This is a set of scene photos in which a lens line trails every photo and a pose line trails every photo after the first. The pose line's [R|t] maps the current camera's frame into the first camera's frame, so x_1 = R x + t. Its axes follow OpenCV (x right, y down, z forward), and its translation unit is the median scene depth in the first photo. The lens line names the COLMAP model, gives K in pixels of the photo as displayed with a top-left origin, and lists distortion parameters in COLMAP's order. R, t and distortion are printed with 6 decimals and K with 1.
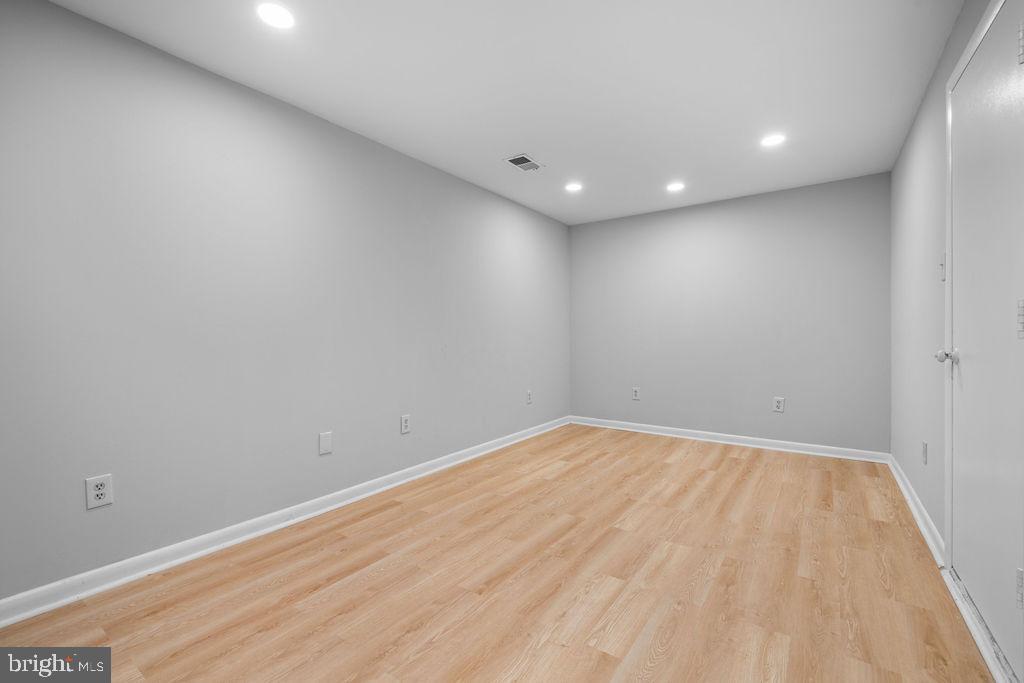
lens RADIAL K [[435.5, 0, 512.7], [0, 435.5, 337.7], [0, 0, 1]] dist [-0.003253, 0.001438]
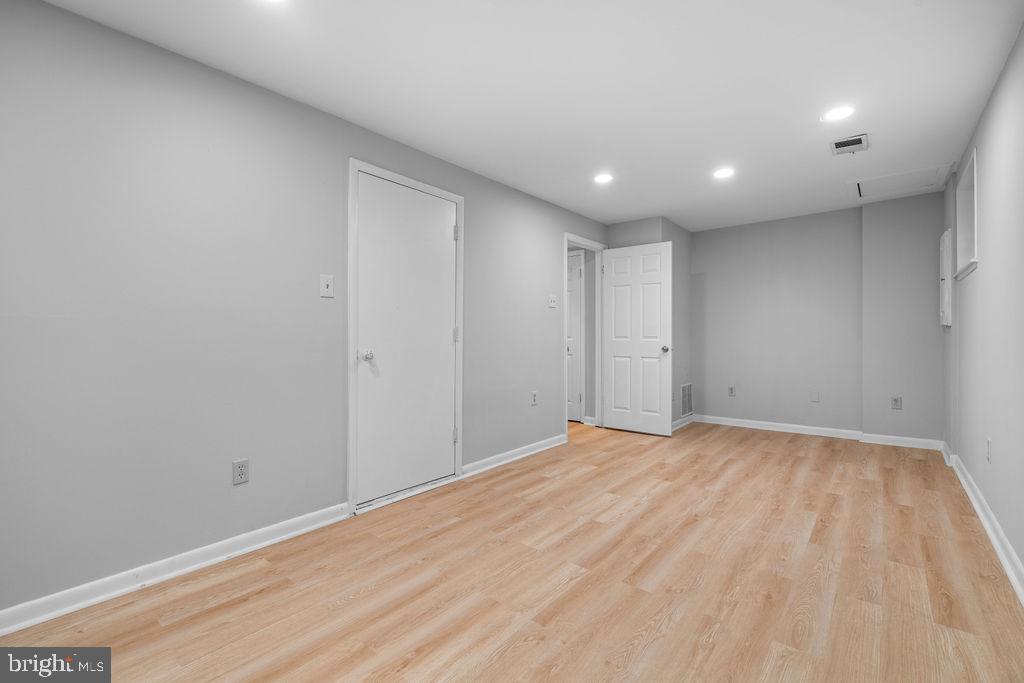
lens RADIAL K [[435.5, 0, 510.7], [0, 435.5, 339.0], [0, 0, 1]] dist [-0.003253, 0.001438]
pose [[-0.996053, 0.010637, 0.088116, 0.333361], [0.011764, 0.999855, 0.012282, -0.021278], [-0.087973, 0.013271, -0.996034, 2.040902]]
